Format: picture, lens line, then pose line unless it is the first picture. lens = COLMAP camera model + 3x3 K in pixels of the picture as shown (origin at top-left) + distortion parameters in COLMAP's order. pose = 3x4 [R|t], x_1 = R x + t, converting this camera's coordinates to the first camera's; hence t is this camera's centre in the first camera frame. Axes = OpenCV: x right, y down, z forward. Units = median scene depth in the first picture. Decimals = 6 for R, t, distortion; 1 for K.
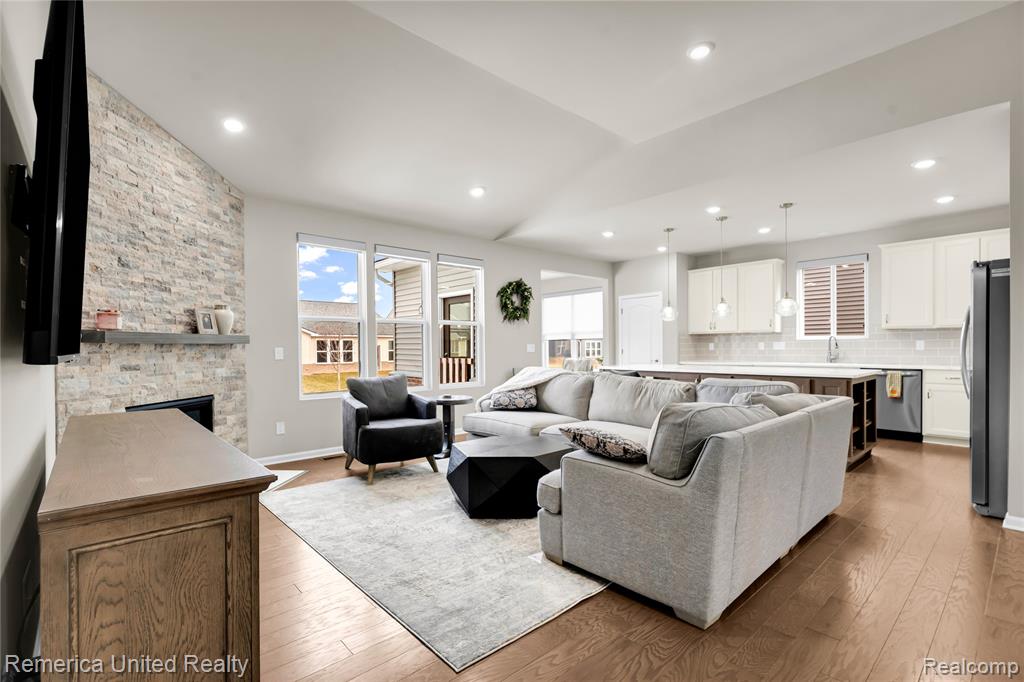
lens RADIAL K [[471.8, 0, 512.2], [0, 471.8, 348.1], [0, 0, 1]] dist [0.002827, -0.000025]
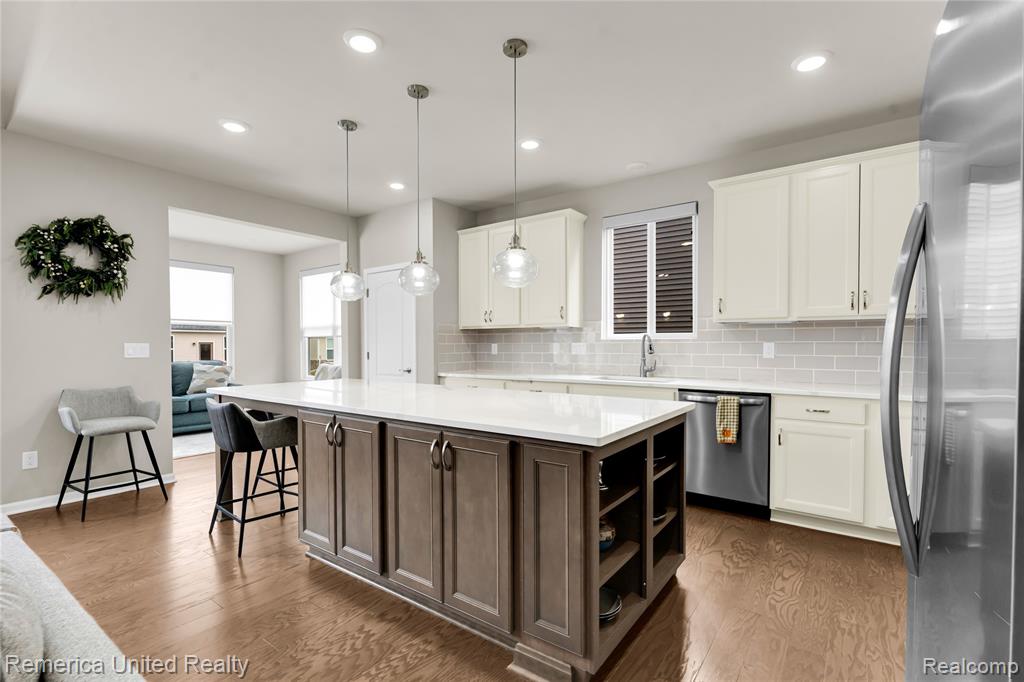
lens RADIAL K [[471.8, 0, 509.4], [0, 471.8, 348.0], [0, 0, 1]] dist [0.002827, -0.000025]
pose [[0.981522, 0.006236, 0.191246, 0.366485], [-0.006708, 0.999976, 0.001818, -0.006691], [-0.191230, -0.003067, 0.981540, 0.409608]]
